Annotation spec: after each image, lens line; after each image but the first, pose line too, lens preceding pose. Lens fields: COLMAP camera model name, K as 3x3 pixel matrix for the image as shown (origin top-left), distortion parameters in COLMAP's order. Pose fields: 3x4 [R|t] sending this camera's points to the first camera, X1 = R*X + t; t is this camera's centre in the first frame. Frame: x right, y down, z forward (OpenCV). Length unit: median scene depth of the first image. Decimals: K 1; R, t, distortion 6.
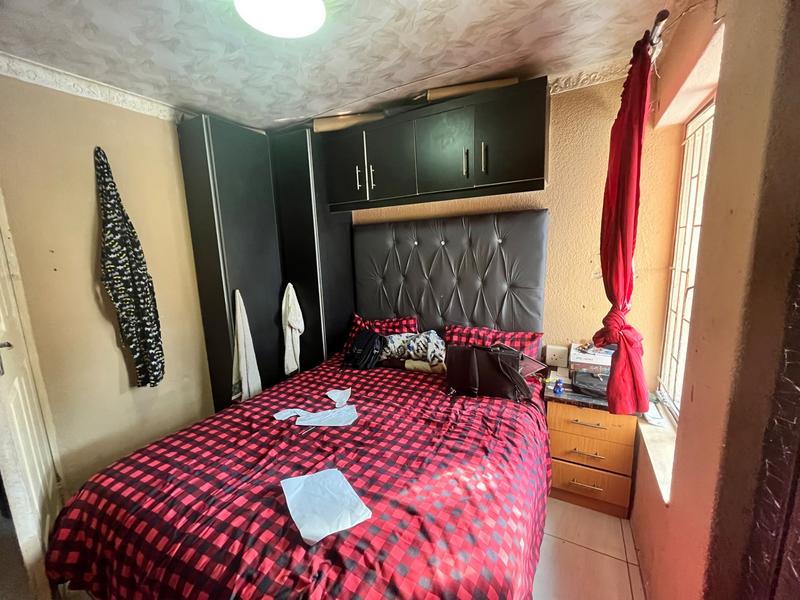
lens RADIAL K [[321.7, 0, 399.7], [0, 321.7, 299.1], [0, 0, 1]] dist [-0.001610, -0.000955]
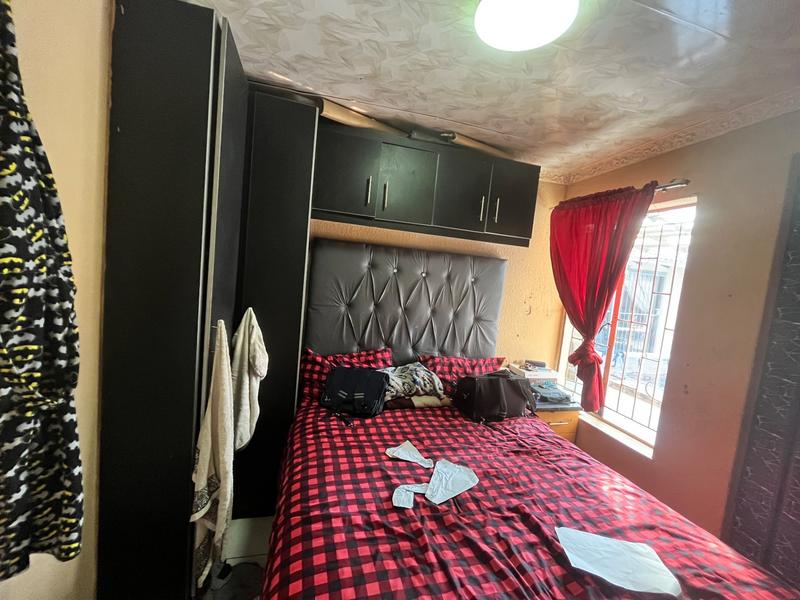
lens RADIAL K [[321.7, 0, 399.3], [0, 321.7, 299.7], [0, 0, 1]] dist [-0.001610, -0.000955]
pose [[0.722644, 0.053451, 0.689150, -0.778212], [-0.012119, 0.997832, -0.064685, -0.036380], [-0.691114, 0.038393, 0.721726, 0.407522]]
